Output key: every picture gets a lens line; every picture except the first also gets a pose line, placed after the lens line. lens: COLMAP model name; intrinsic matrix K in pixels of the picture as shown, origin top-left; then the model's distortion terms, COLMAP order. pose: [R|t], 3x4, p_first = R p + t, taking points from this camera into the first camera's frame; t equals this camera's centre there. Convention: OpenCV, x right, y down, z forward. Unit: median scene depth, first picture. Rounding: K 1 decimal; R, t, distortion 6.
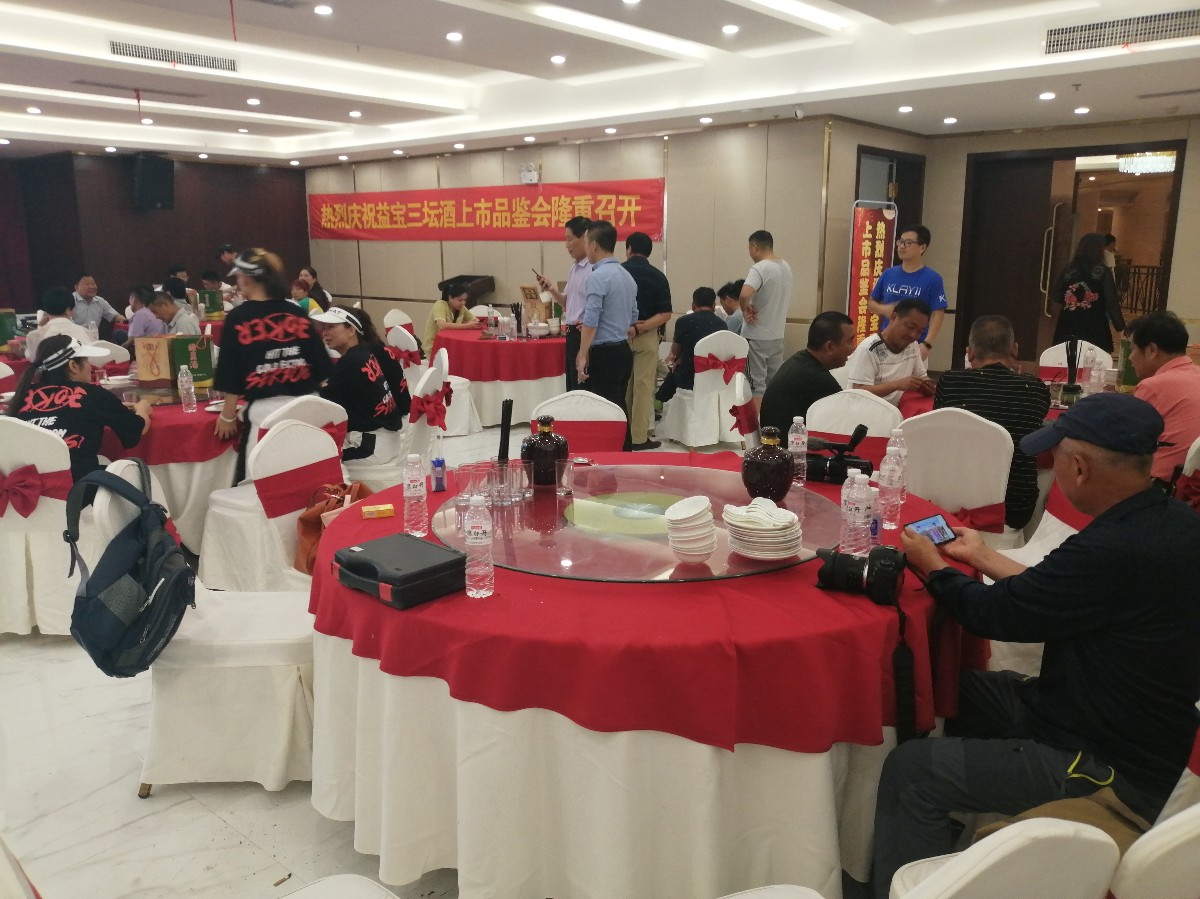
lens RADIAL K [[947.6, 0, 596.3], [0, 947.6, 451.4], [0, 0, 1]] dist [-0.013575, -0.009300]
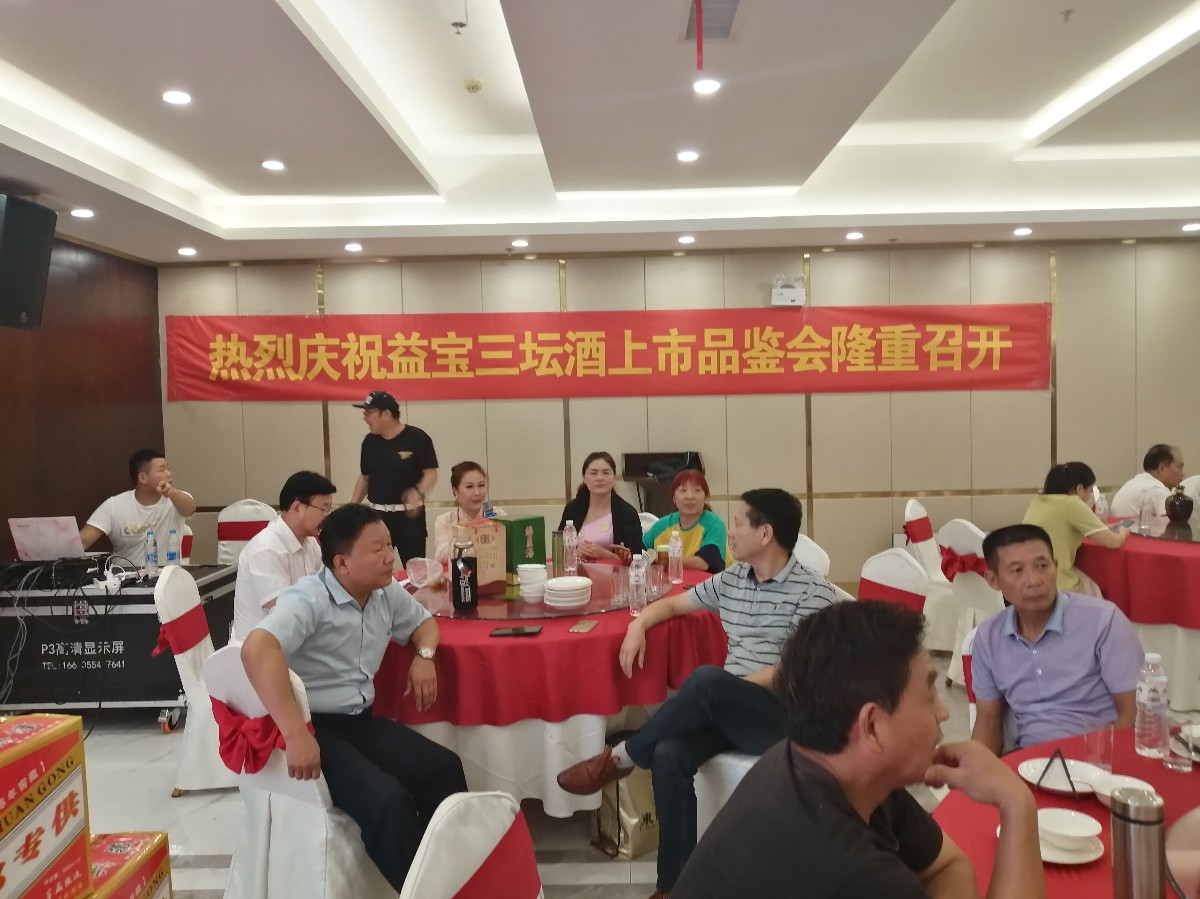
lens RADIAL K [[947.6, 0, 606.6], [0, 947.6, 439.5], [0, 0, 1]] dist [-0.013575, -0.009300]
pose [[0.761808, -0.053323, 0.645605, -0.538831], [0.160090, 0.981191, -0.107864, -0.135602], [-0.627710, 0.185527, 0.756016, 0.569576]]
